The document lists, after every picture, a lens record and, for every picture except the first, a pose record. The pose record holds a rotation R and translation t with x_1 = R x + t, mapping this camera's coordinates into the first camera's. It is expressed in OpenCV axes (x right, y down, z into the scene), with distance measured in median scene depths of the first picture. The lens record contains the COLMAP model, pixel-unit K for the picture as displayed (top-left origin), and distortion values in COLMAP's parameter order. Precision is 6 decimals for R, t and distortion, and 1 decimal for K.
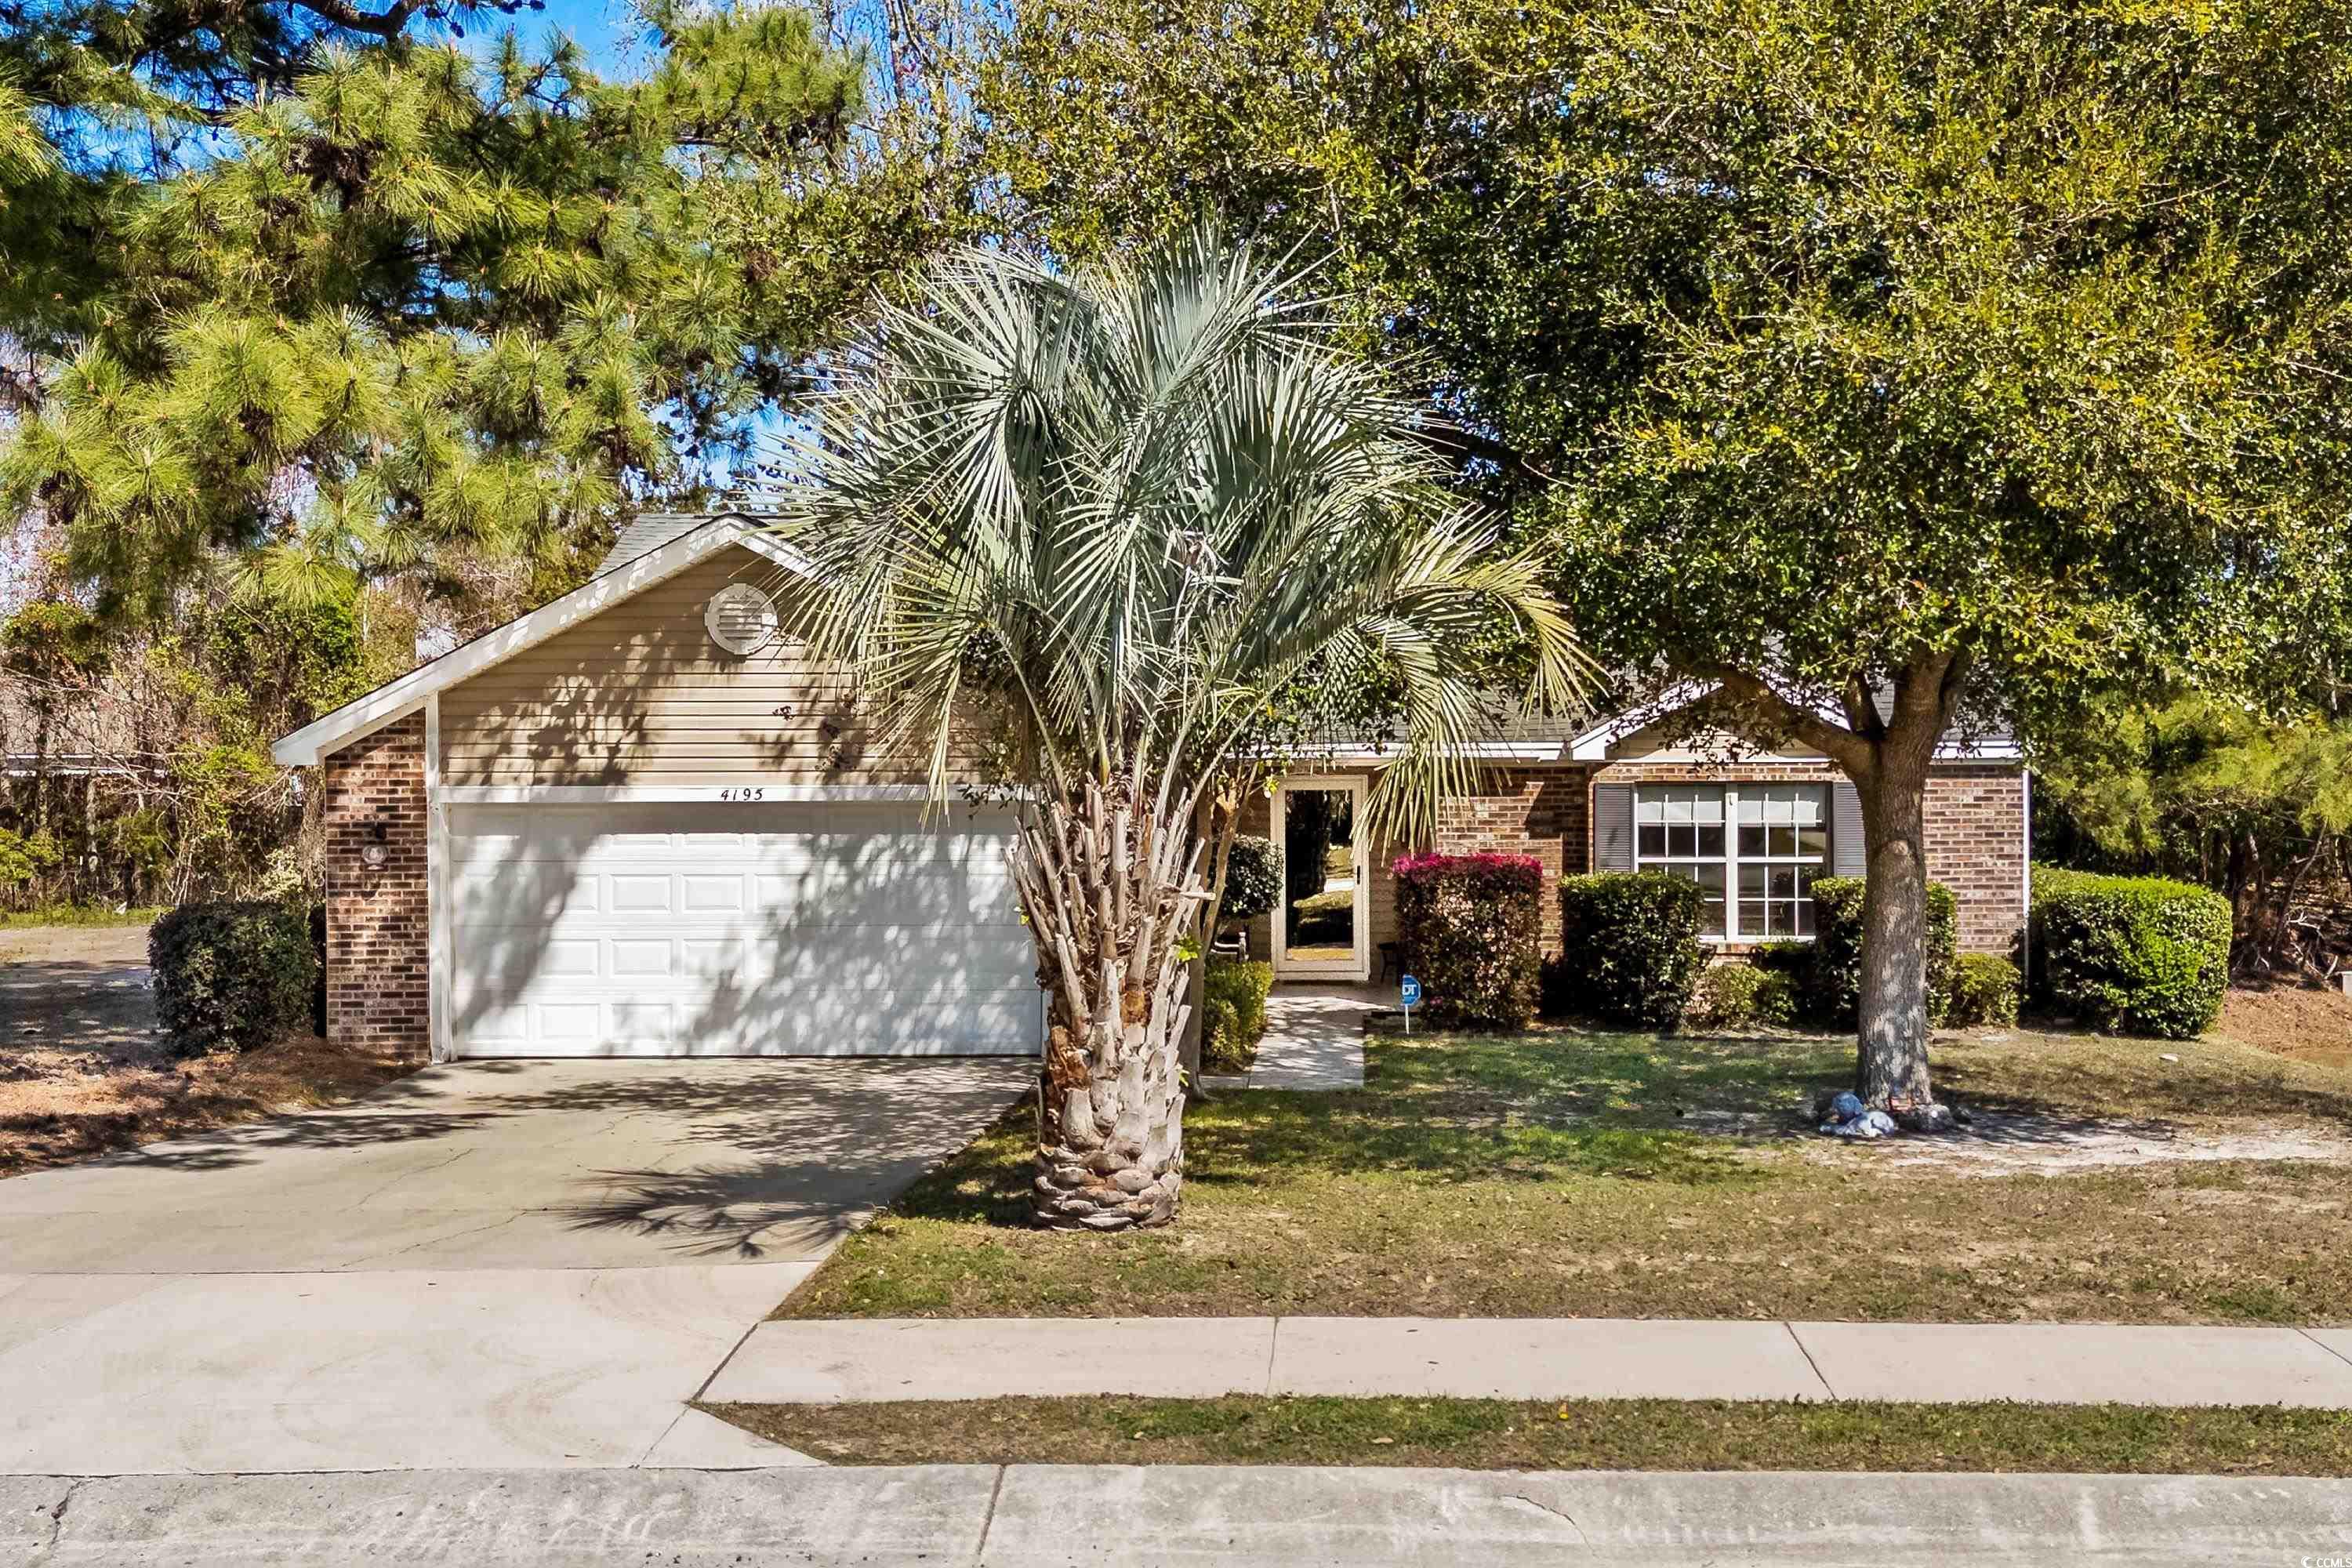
lens RADIAL K [[1587.3, 0, 1176.2], [0, 1587.3, 732.8], [0, 0, 1]] dist [0.034623, -0.001086]
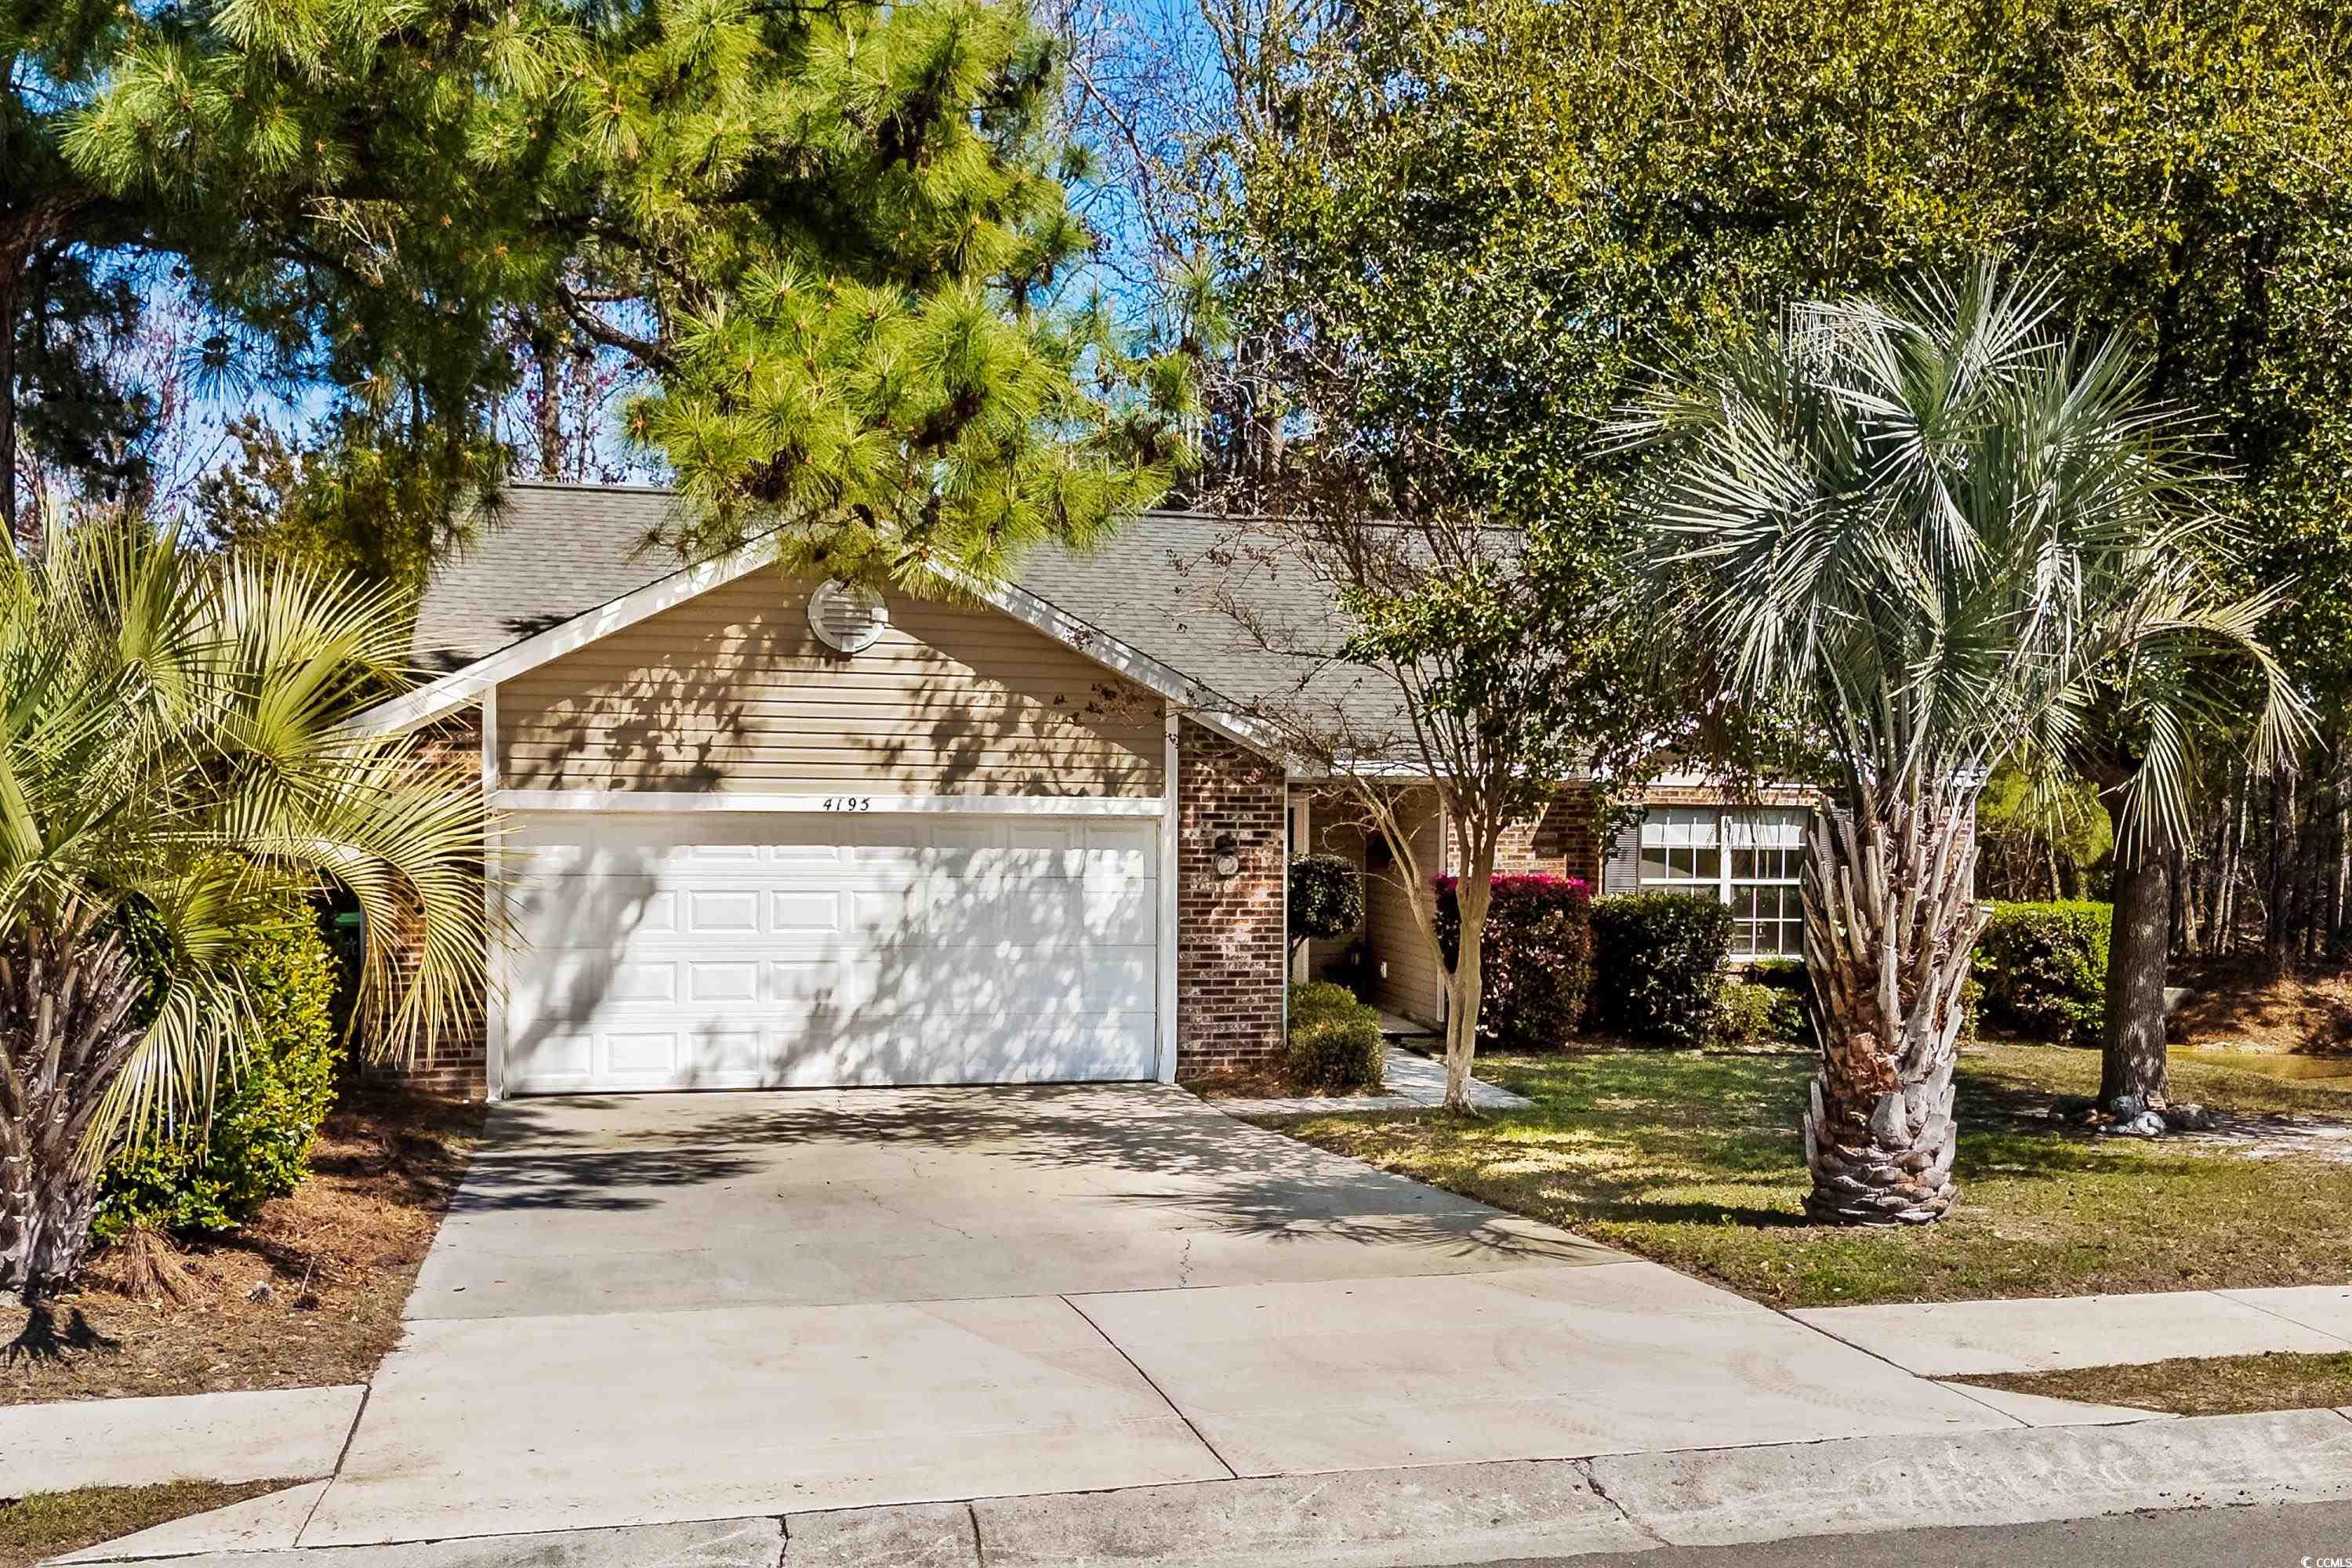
lens RADIAL K [[1681.3, 0, 1176.0], [0, 1681.3, 784.0], [0, 0, 1]] dist [0.000197, -0.003528]
pose [[0.982434, 0.020795, 0.185446, -0.265232], [-0.025292, 0.999440, 0.021914, 0.002388], [-0.184886, -0.026220, 0.982410, -0.001222]]
